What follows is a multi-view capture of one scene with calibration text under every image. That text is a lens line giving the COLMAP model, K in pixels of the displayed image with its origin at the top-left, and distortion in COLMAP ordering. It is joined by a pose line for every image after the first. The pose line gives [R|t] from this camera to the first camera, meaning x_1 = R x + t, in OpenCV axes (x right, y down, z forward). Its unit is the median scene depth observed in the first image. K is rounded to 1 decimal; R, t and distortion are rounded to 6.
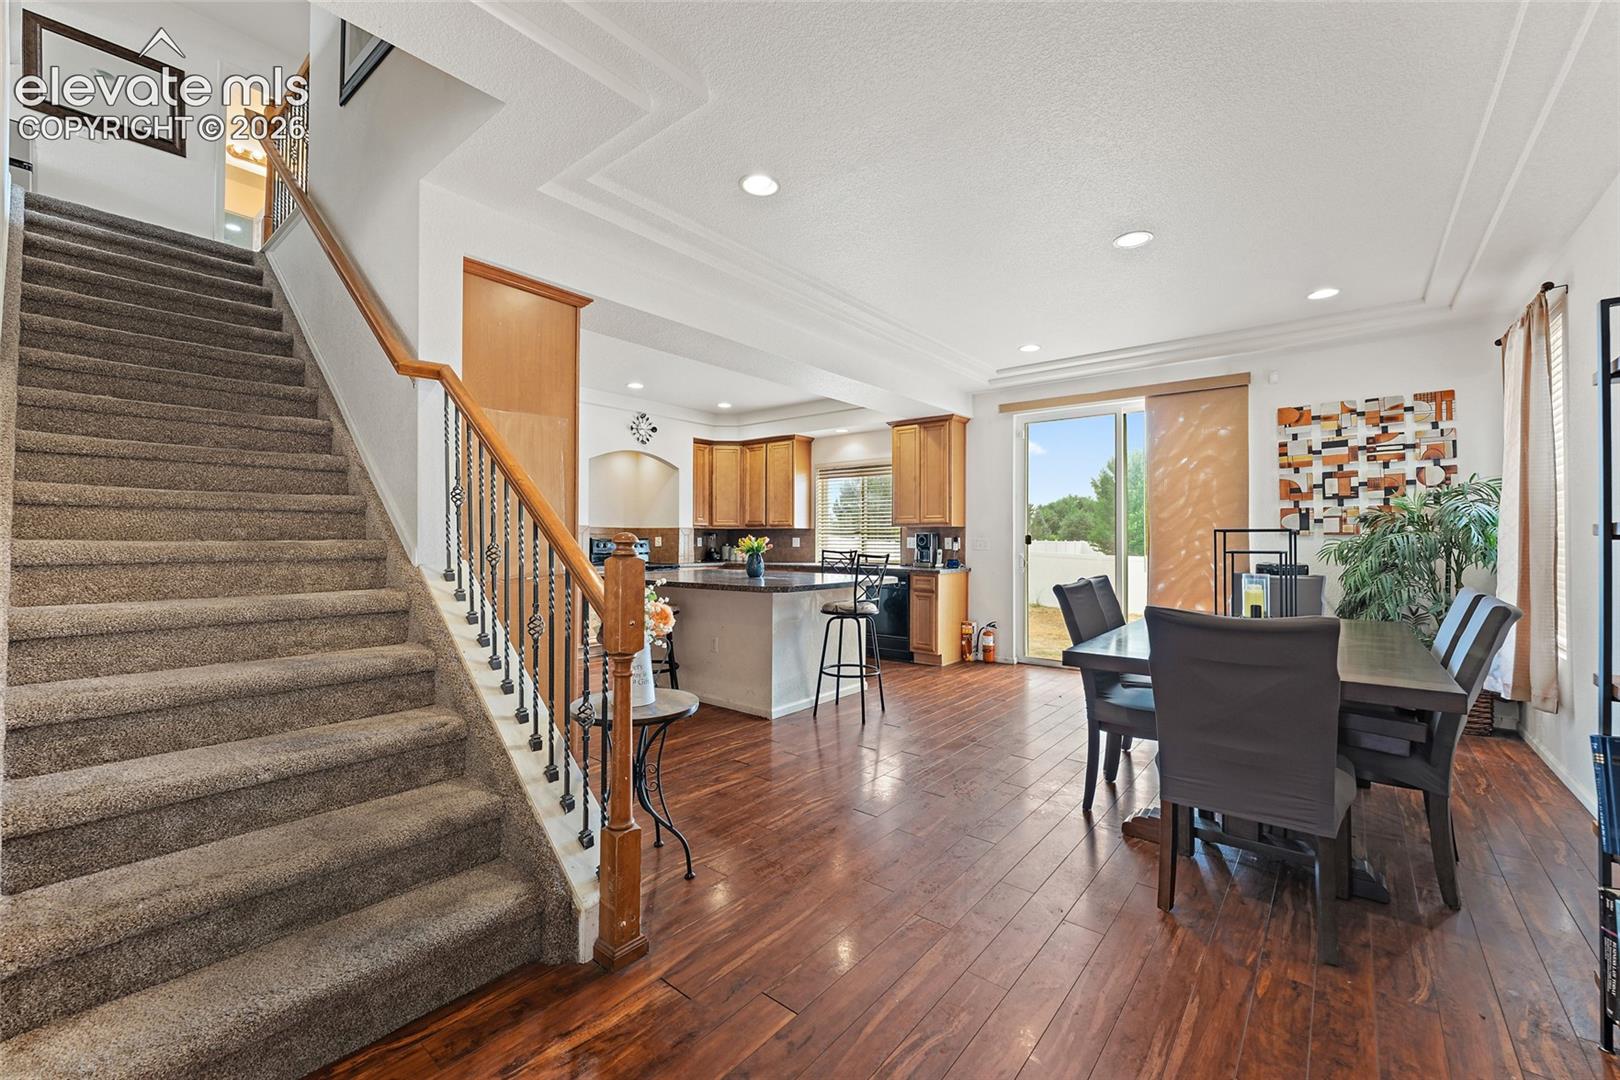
lens RADIAL K [[646.6, 0, 809.4], [0, 646.6, 532.8], [0, 0, 1]] dist [-0.001347, -0.000299]
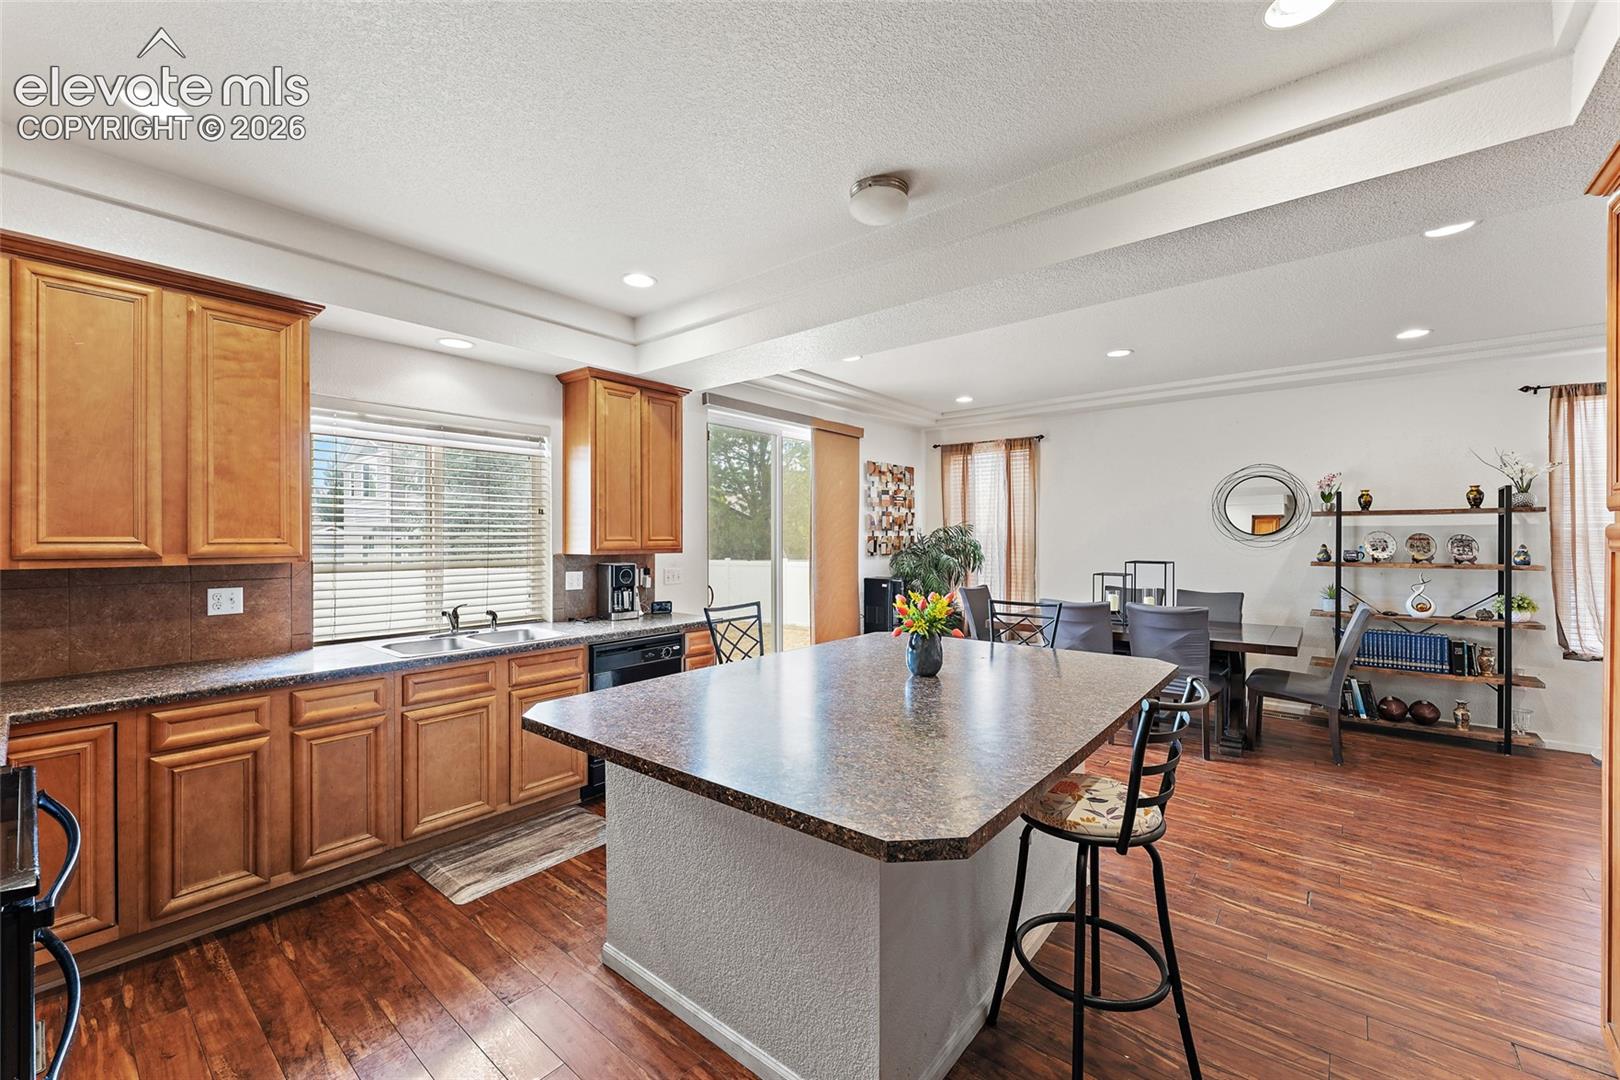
lens RADIAL K [[646.6, 0, 809.4], [0, 646.6, 532.8], [0, 0, 1]] dist [-0.001347, -0.000299]
pose [[-0.008783, 0.007191, 0.999936, -0.627840], [-0.005216, 0.999960, -0.007237, -0.036209], [-0.999948, -0.005279, -0.008746, 1.188181]]
